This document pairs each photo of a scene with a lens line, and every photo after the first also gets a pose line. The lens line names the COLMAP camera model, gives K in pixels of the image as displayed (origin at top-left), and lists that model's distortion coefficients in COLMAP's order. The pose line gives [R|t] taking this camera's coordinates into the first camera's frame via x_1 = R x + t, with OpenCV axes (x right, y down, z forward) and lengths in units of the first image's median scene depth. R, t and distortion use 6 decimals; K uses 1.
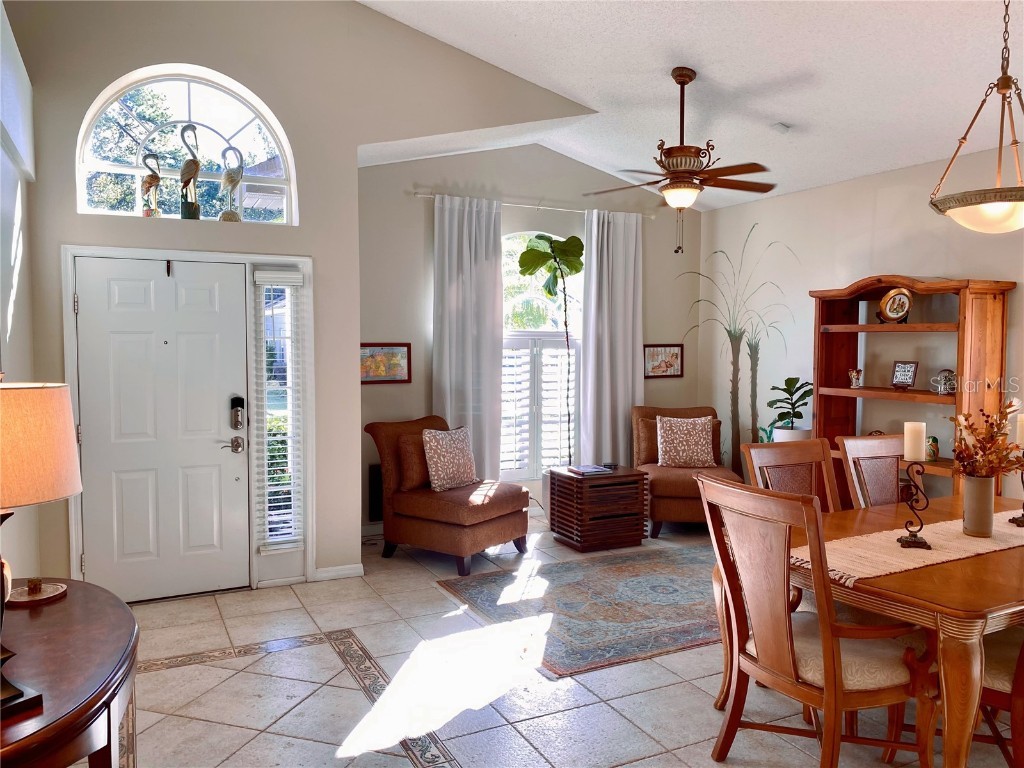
lens RADIAL K [[781.6, 0, 512.0], [0, 781.6, 384.0], [0, 0, 1]] dist [0.067752, -0.111175]
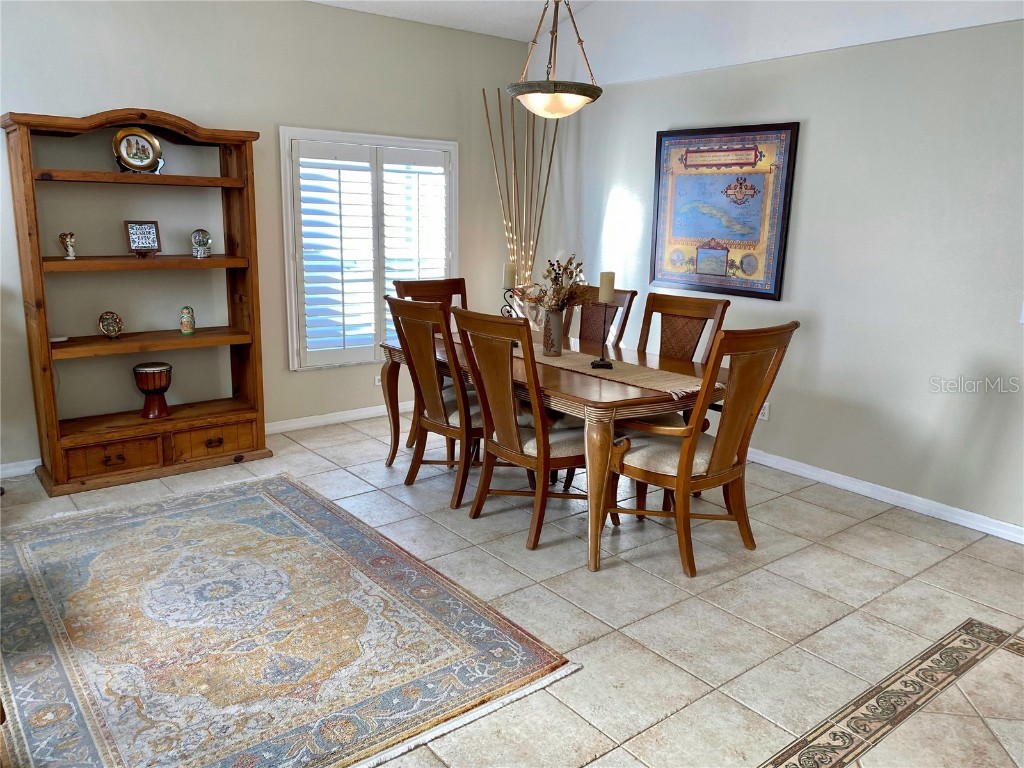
lens RADIAL K [[781.6, 0, 512.0], [0, 781.6, 384.0], [0, 0, 1]] dist [0.067752, -0.111175]
pose [[-0.199898, -0.219557, 0.954901, -0.378503], [0.038533, 0.972055, 0.231568, -0.037873], [-0.979059, 0.083085, -0.185852, 0.760293]]
